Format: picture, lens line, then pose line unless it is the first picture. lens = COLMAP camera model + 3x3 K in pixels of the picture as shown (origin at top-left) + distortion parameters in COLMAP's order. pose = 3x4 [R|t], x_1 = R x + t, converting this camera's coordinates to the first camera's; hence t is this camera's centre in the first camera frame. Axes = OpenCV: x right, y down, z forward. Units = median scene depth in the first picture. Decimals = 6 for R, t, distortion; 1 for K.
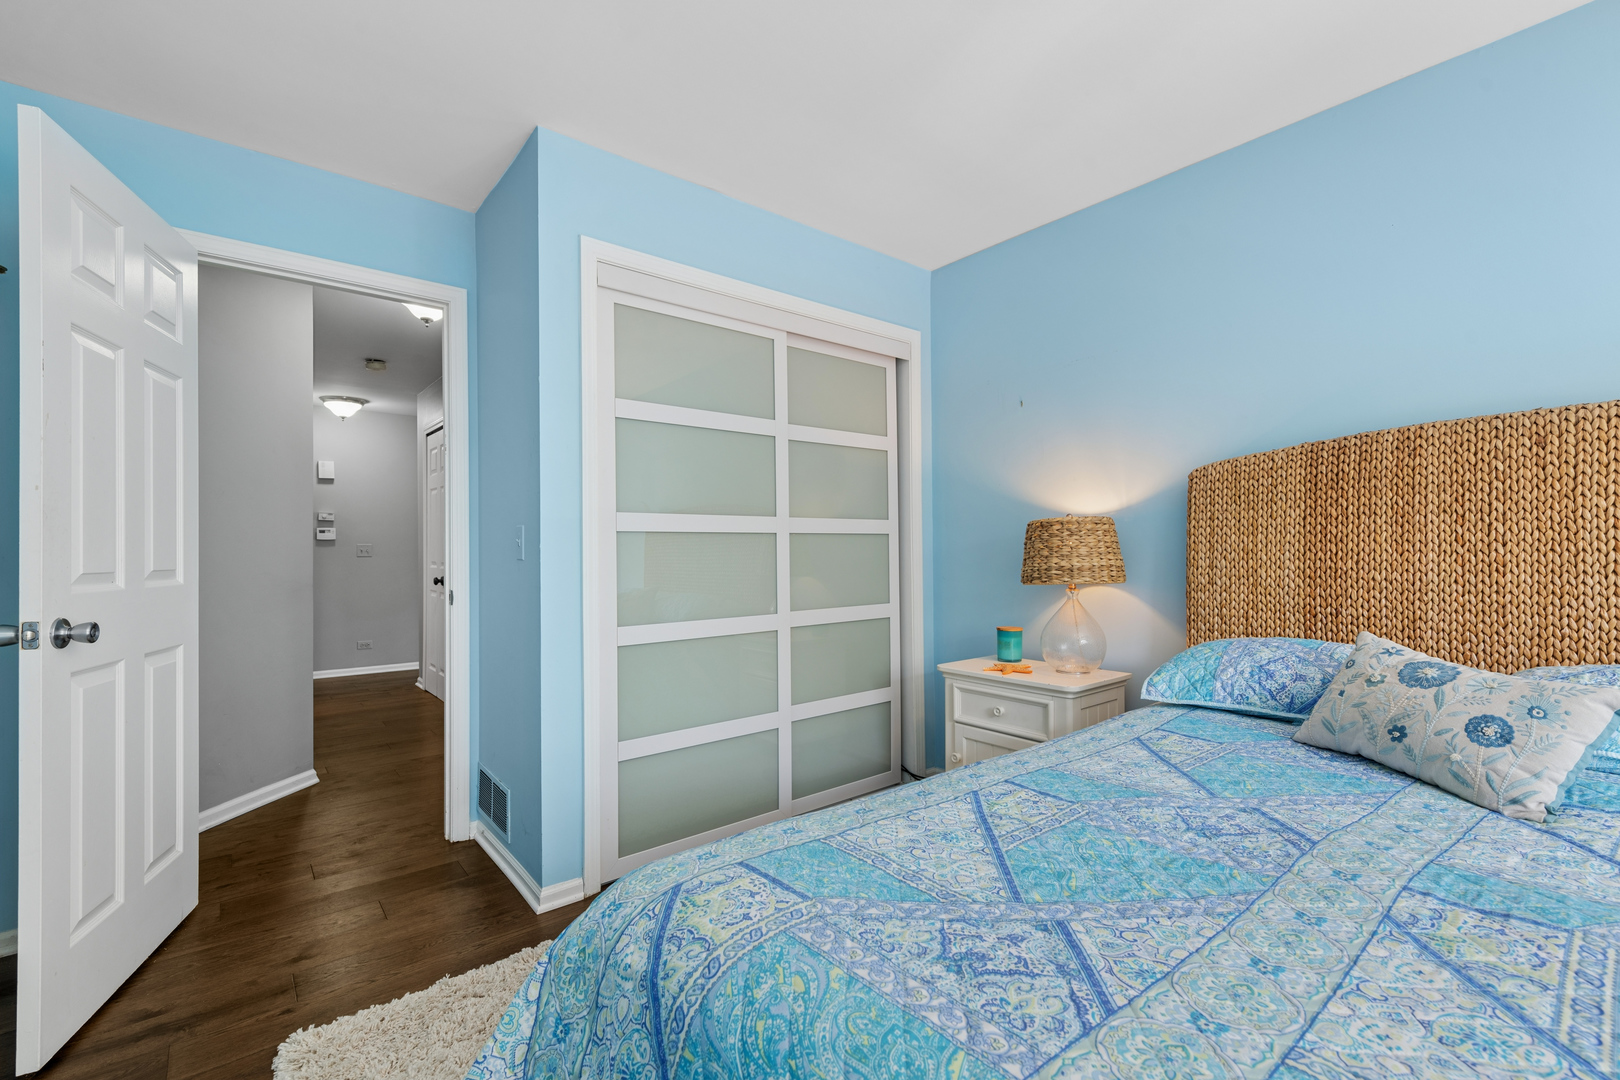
lens RADIAL K [[700.4, 0, 809.4], [0, 700.4, 544.8], [0, 0, 1]] dist [0.000251, 0.000092]
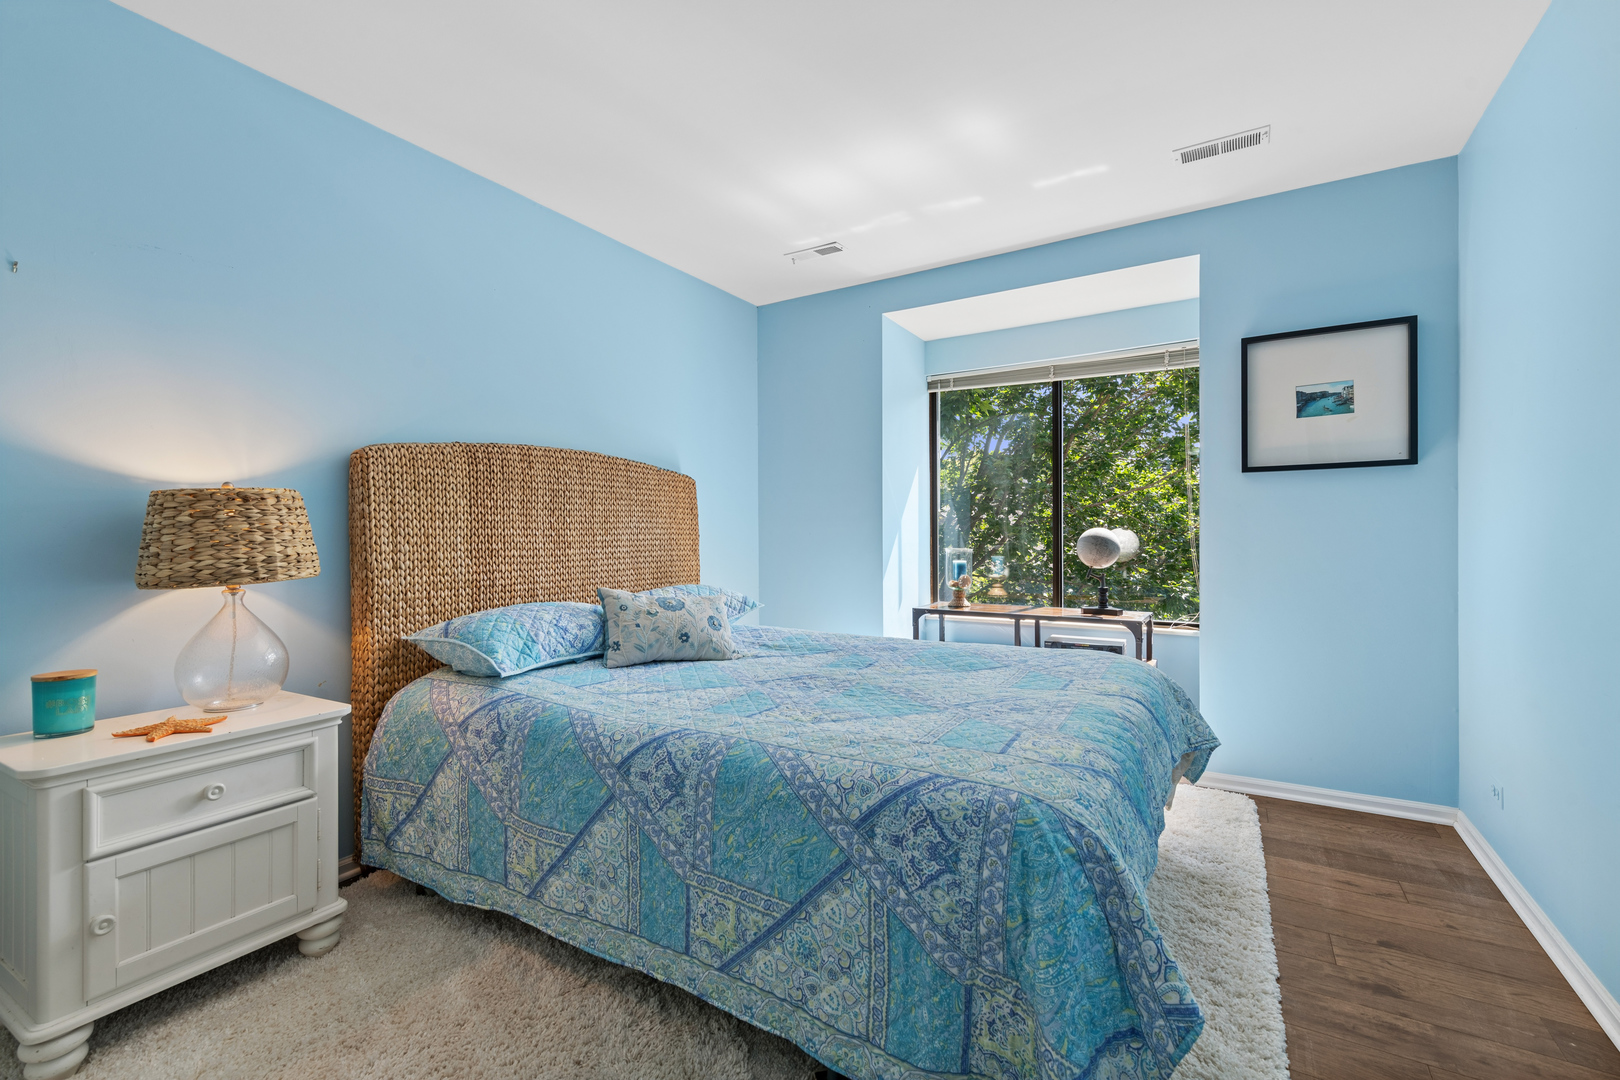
lens RADIAL K [[700.4, 0, 809.0], [0, 700.4, 535.4], [0, 0, 1]] dist [0.000251, 0.000092]
pose [[-0.332724, 0.006336, 0.943003, -0.566984], [0.004131, 0.999978, -0.005262, 0.017401], [-0.943015, 0.002145, -0.332742, 0.813823]]
